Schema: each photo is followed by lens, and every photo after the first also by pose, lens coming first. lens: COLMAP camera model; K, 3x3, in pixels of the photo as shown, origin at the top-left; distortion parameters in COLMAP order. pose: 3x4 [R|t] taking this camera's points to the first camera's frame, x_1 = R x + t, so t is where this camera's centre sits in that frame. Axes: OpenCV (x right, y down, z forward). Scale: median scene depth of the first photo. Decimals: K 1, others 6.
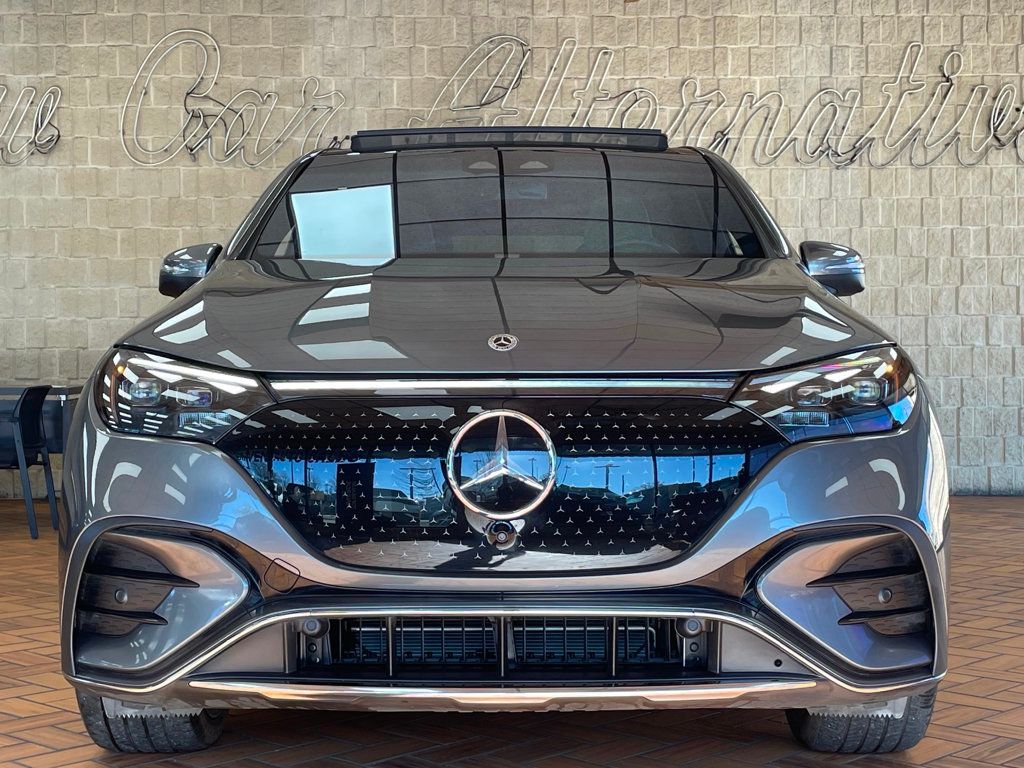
lens RADIAL K [[1610.5, 0, 512.0], [0, 1610.5, 384.0], [0, 0, 1]] dist [0.041525, 0.012570]
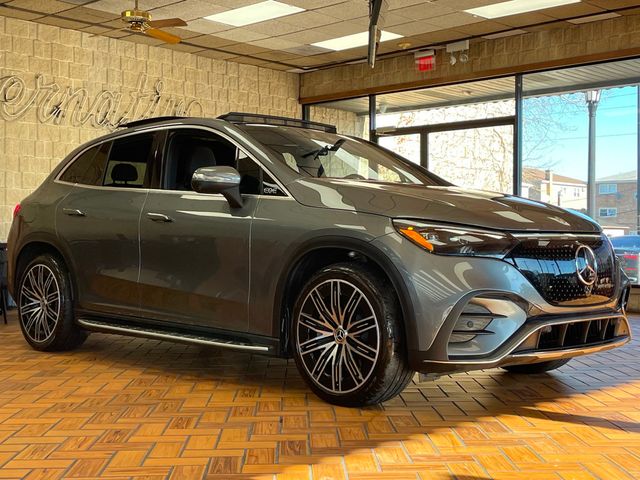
lens RADIAL K [[893.2, 0, 320.0], [0, 893.2, 240.0], [0, 0, 1]] dist [0.021604, 0.040245]
pose [[0.671639, 0.004405, 0.740865, -0.949550], [0.002648, 0.999962, -0.008346, 0.013278], [-0.740874, 0.007567, 0.671602, 0.203921]]
